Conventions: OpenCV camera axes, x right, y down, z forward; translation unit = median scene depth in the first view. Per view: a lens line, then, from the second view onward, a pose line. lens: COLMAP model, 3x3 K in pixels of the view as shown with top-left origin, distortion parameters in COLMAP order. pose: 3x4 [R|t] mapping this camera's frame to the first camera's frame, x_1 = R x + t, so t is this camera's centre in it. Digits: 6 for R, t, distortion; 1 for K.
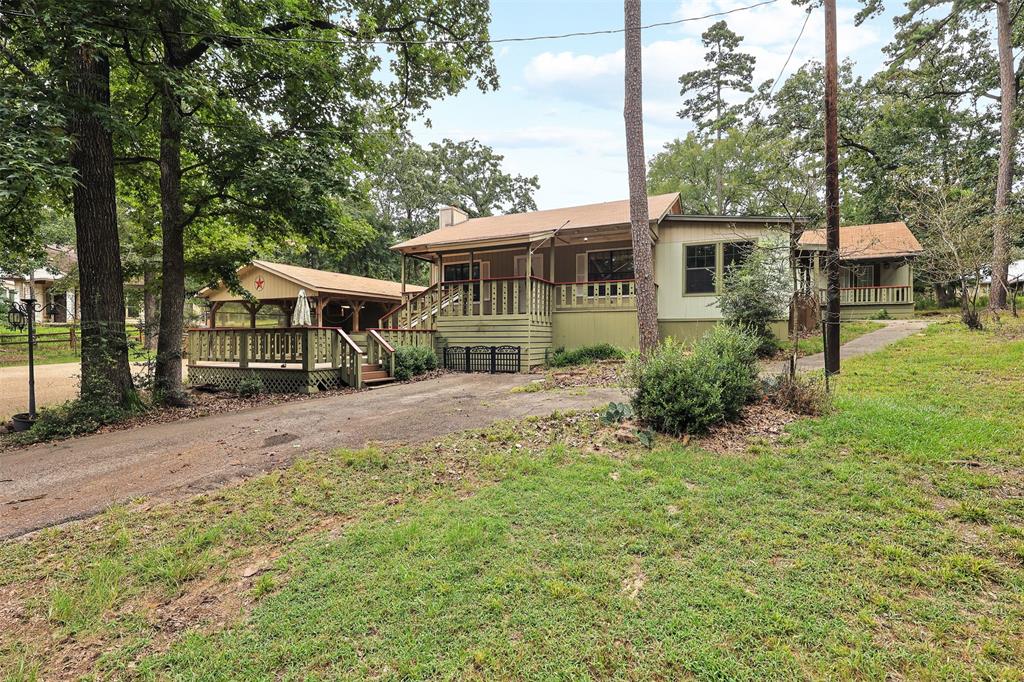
lens RADIAL K [[470.9, 0, 512.0], [0, 470.9, 337.6], [0, 0, 1]] dist [-0.001495, 0.000048]
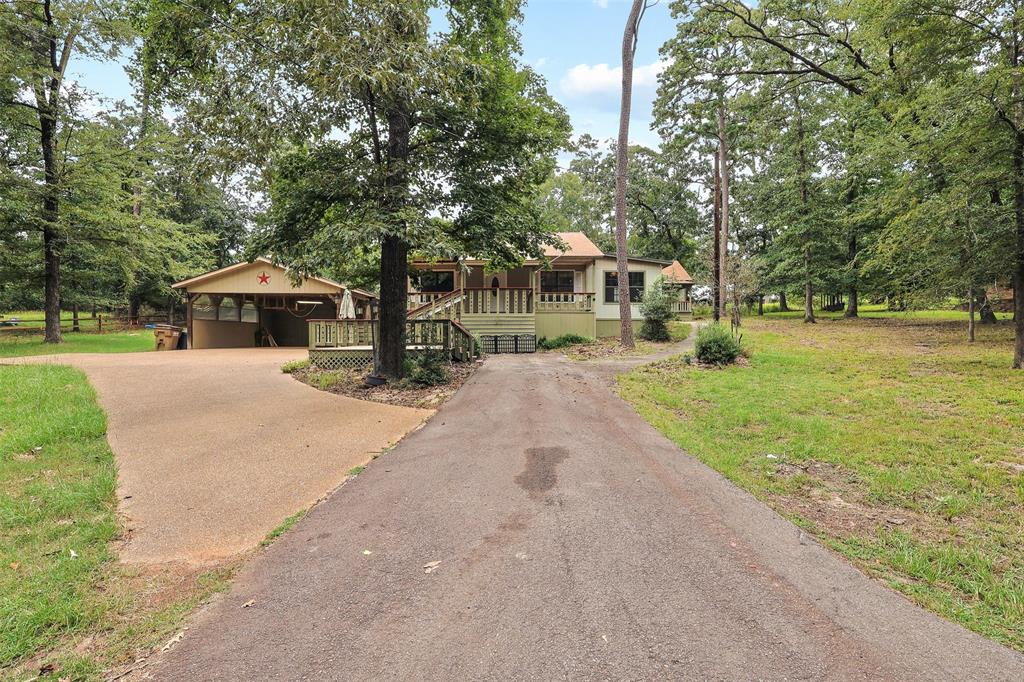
lens RADIAL K [[470.9, 0, 511.6], [0, 470.9, 337.8], [0, 0, 1]] dist [-0.001495, 0.000048]
pose [[0.886188, -0.000105, 0.463327, -0.625382], [0.001835, 0.999993, -0.003282, 0.027100], [-0.463323, 0.003758, 0.886182, -0.238457]]
